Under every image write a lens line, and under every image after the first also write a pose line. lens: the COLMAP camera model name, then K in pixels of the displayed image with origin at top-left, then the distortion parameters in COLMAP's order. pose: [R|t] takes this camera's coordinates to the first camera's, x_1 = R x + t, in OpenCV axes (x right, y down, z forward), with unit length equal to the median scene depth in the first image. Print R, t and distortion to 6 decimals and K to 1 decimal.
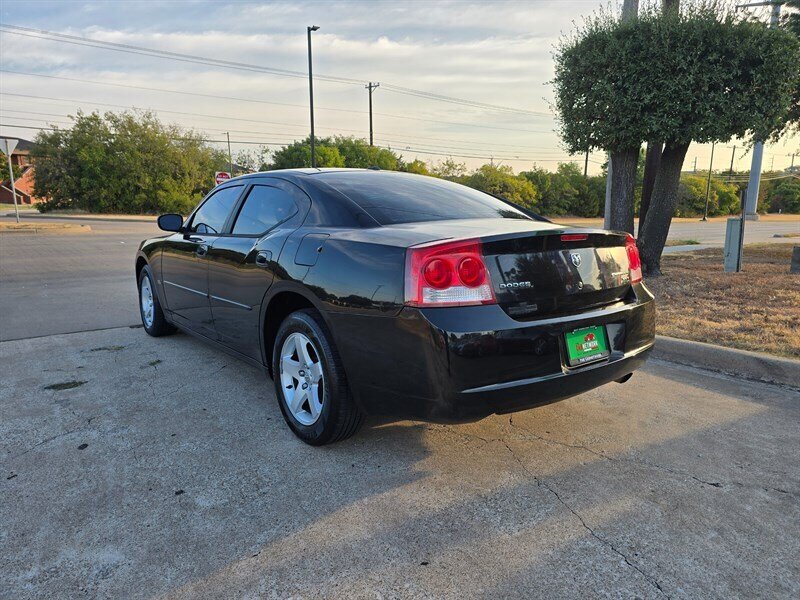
lens RADIAL K [[561.3, 0, 411.3], [0, 561.3, 301.8], [0, 0, 1]] dist [0.049203, -0.045839]
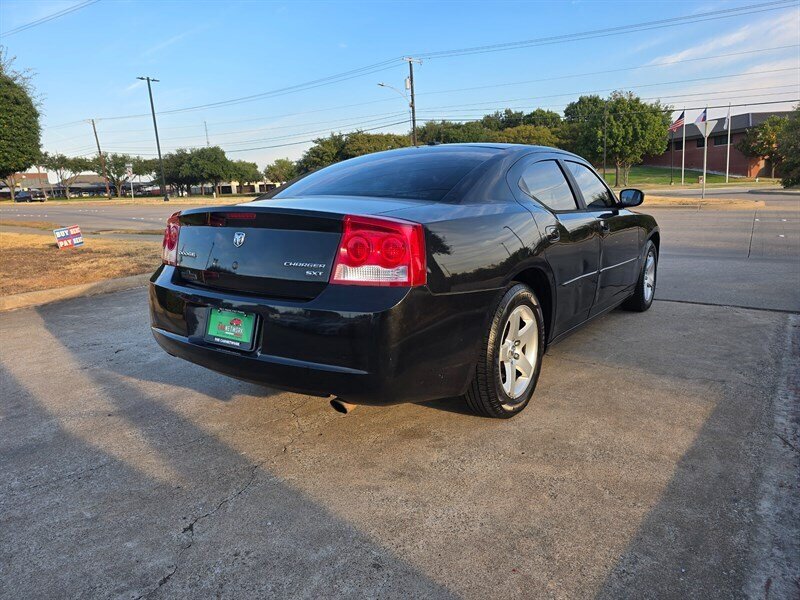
lens RADIAL K [[548.5, 0, 381.9], [0, 548.5, 300.7], [0, 0, 1]] dist [0.031572, -0.008478]
pose [[0.236734, 0.175219, -0.955644, 0.132268], [-0.133407, 0.980149, 0.146664, -0.014838], [0.962372, 0.092769, 0.255410, 0.105648]]
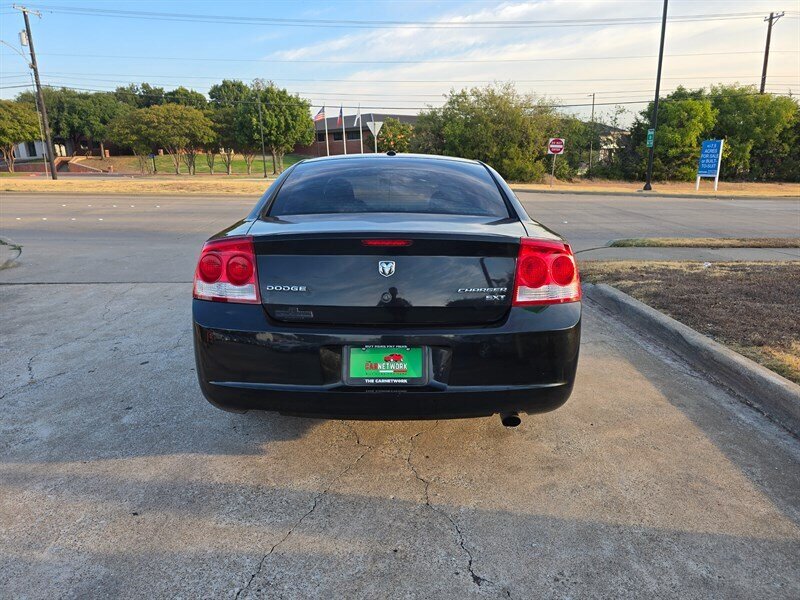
lens RADIAL K [[561.4, 0, 385.9], [0, 561.4, 301.7], [0, 0, 1]] dist [0.057038, -0.049526]
pose [[0.764064, 0.138135, -0.630178, 0.089178], [-0.098684, 0.990338, 0.097432, -0.011289], [0.637548, -0.012255, 0.770313, 0.034490]]
